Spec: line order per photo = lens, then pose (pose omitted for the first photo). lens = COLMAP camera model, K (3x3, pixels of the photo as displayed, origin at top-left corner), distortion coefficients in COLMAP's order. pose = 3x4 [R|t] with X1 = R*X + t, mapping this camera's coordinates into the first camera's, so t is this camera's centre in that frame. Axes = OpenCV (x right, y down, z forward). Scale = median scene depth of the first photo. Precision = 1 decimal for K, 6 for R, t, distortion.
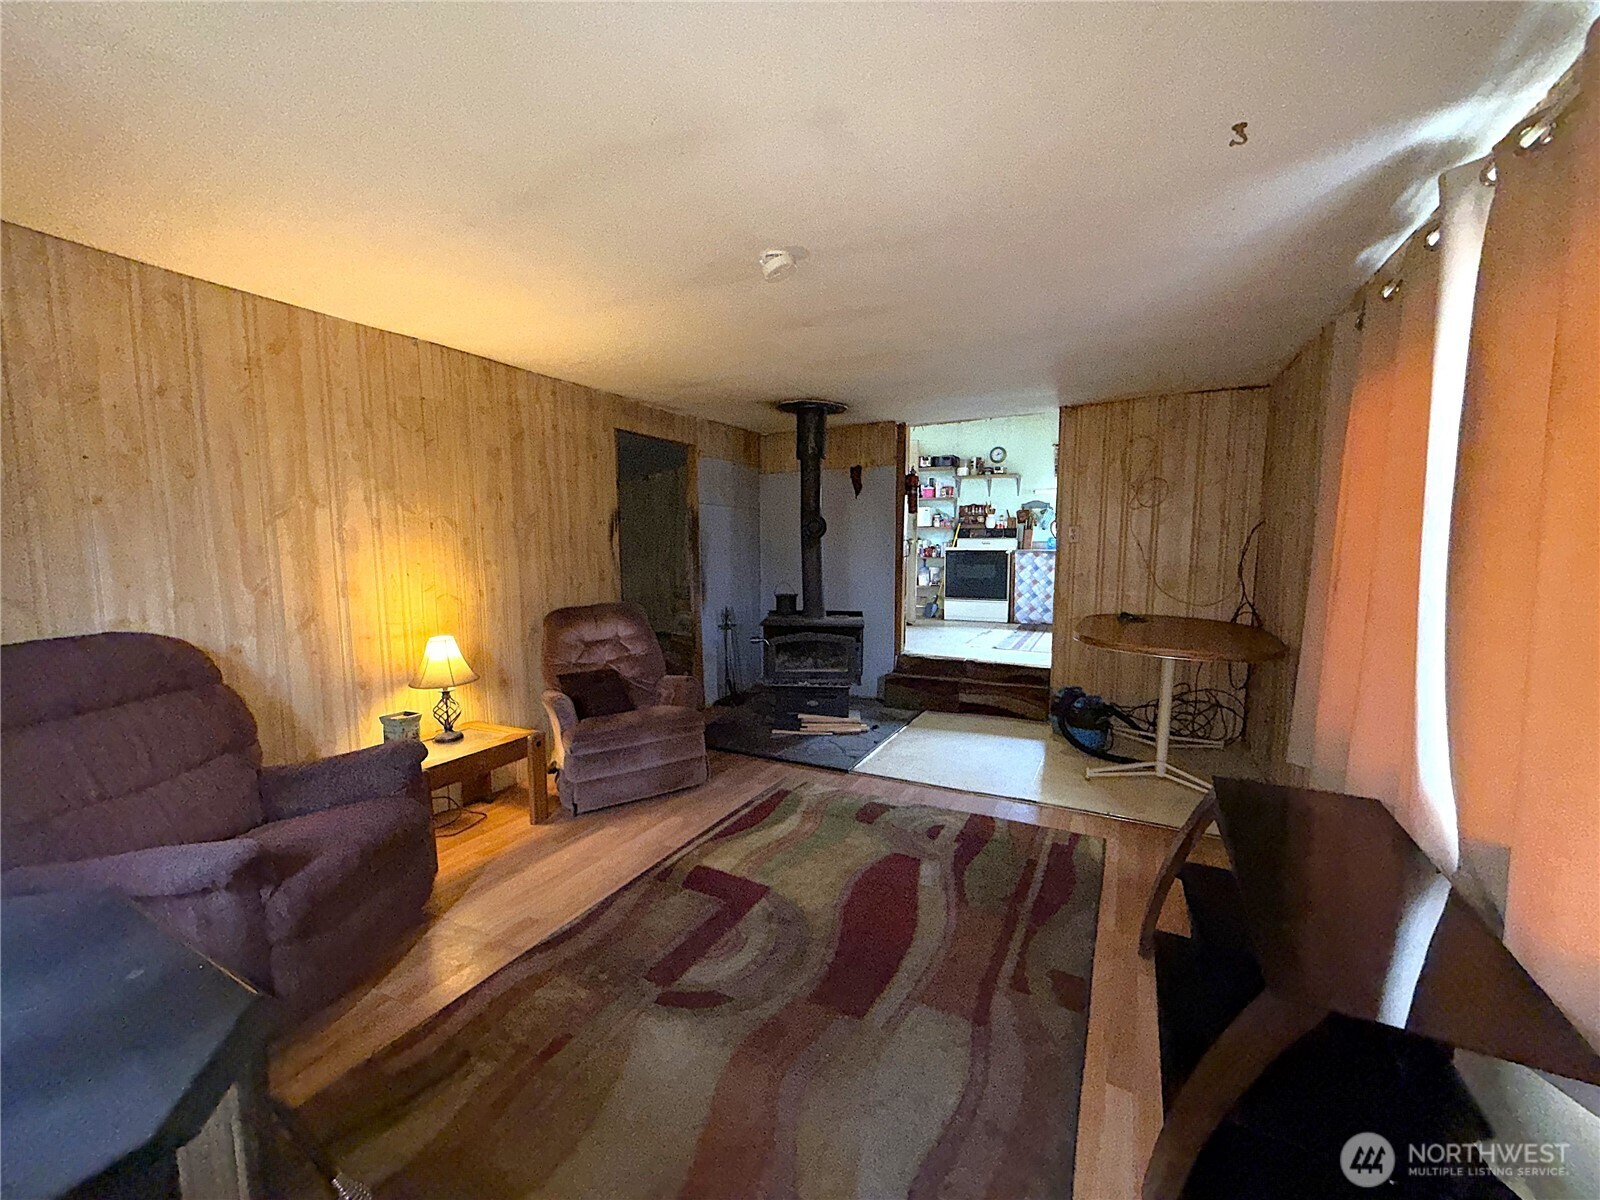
lens RADIAL K [[634.7, 0, 800.0], [0, 634.7, 600.0], [0, 0, 1]] dist [0.000502, -0.000165]
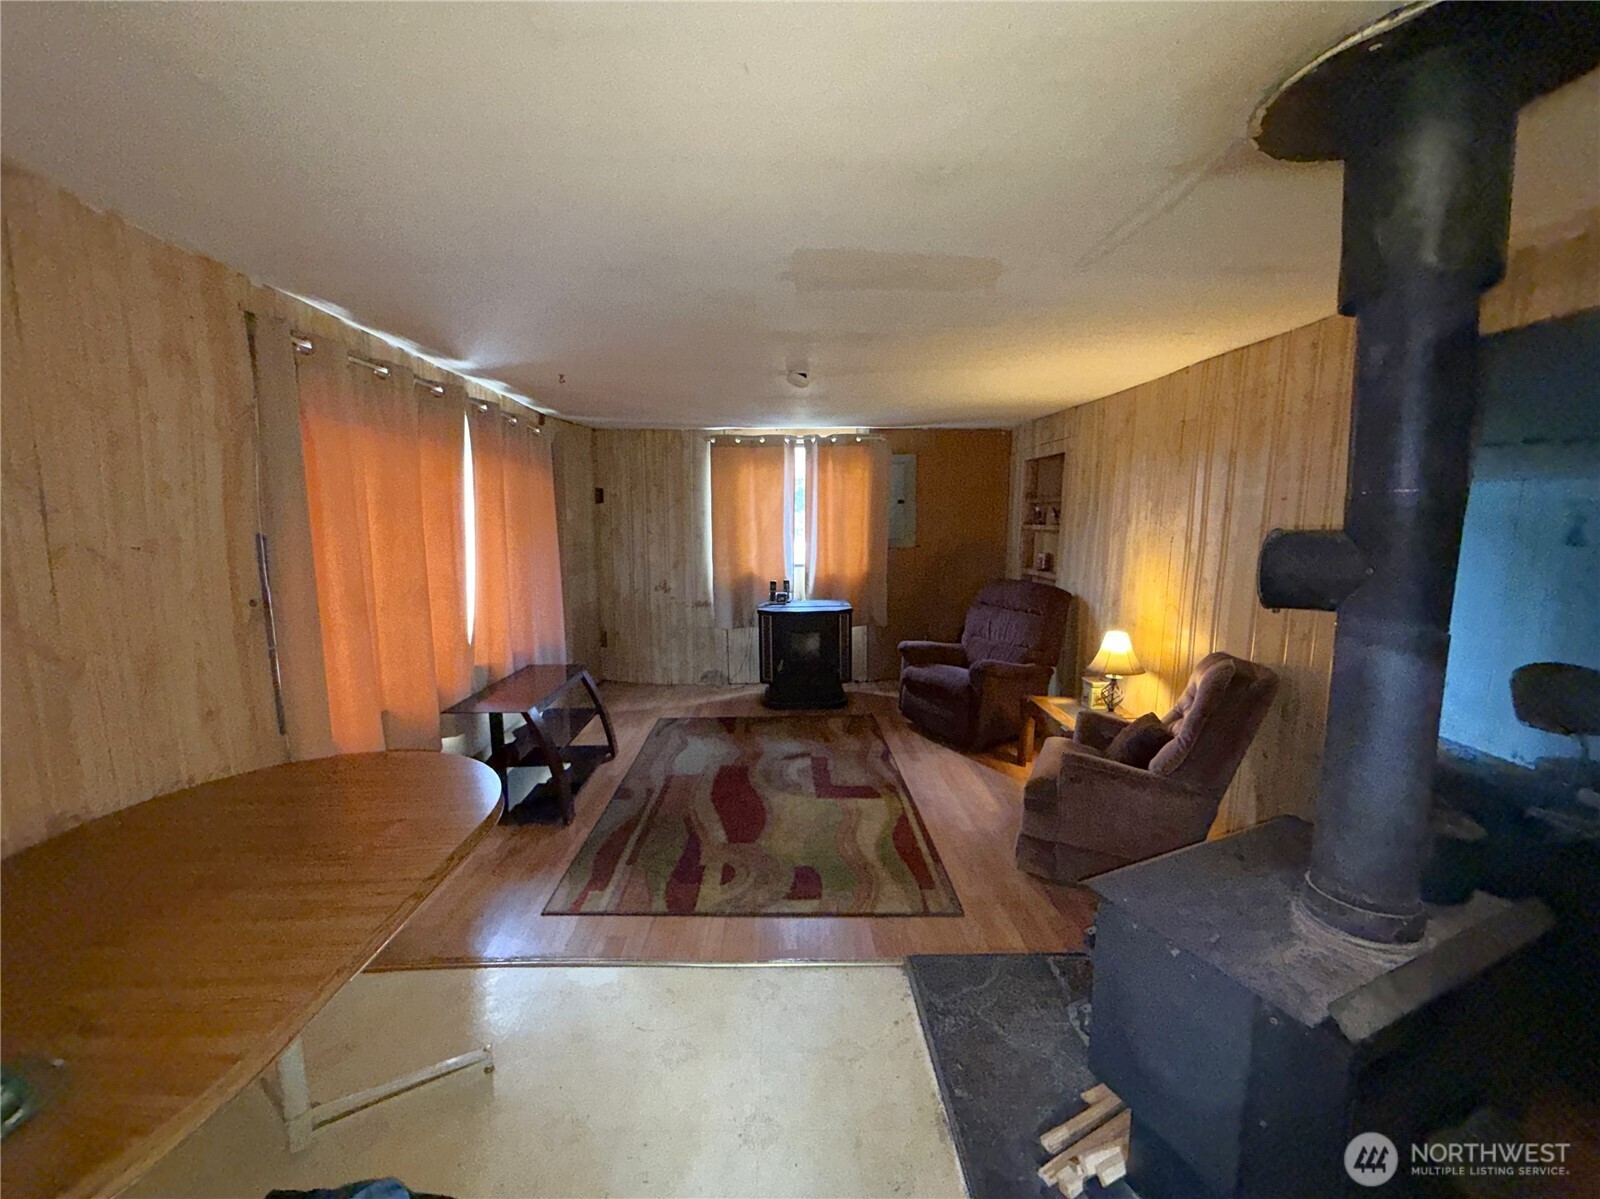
lens RADIAL K [[634.7, 0, 800.0], [0, 634.7, 599.5], [0, 0, 1]] dist [0.000502, -0.000165]
pose [[-0.867763, 0.068424, -0.492245, 0.631115], [-0.044817, 0.975667, 0.214628, -0.272512], [0.494953, 0.208307, -0.843582, 2.004995]]
